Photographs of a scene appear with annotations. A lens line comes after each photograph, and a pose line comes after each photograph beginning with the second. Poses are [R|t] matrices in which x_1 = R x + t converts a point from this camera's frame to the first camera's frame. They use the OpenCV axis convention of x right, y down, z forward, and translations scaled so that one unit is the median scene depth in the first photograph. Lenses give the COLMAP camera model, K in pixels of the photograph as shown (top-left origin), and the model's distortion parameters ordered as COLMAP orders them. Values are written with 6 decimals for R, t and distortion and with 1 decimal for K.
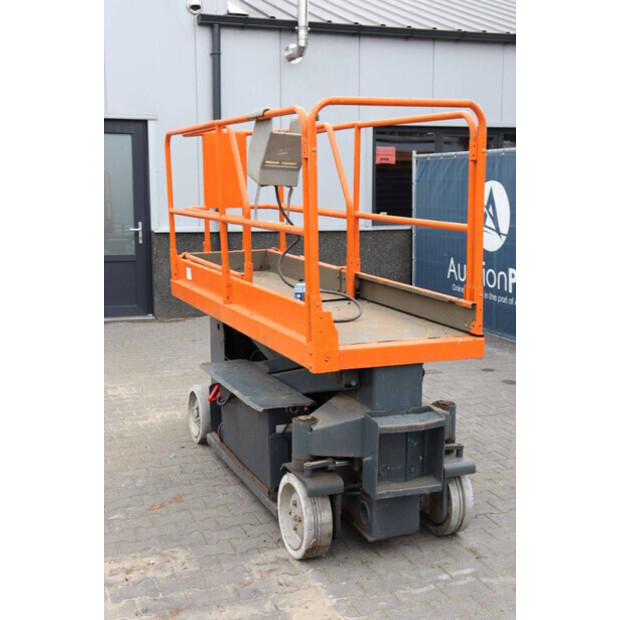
lens RADIAL K [[849.2, 0, 310.0], [0, 849.2, 310.0], [0, 0, 1]] dist [0.066210, 0.033338]
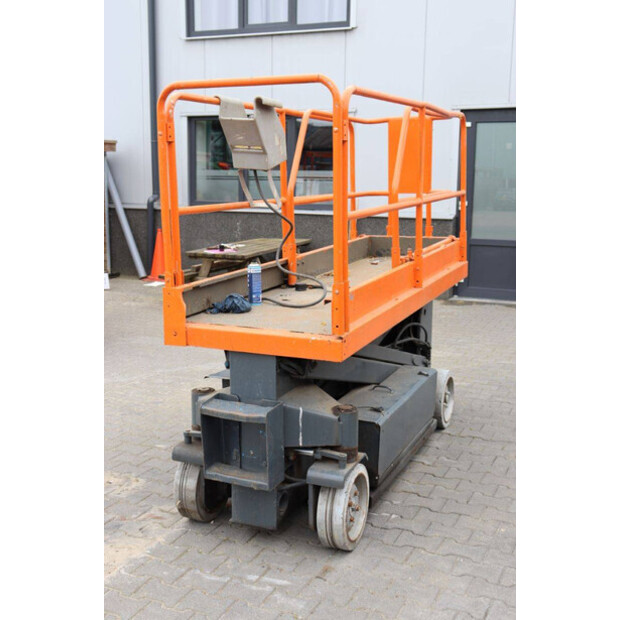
lens RADIAL K [[791.0, 0, 310.0], [0, 791.0, 310.0], [0, 0, 1]] dist [0.023060, 0.044692]
pose [[0.708916, 0.124207, -0.694270, 0.712667], [-0.108844, 0.991845, 0.066305, -0.047395], [0.696844, 0.028562, 0.716654, 0.361909]]
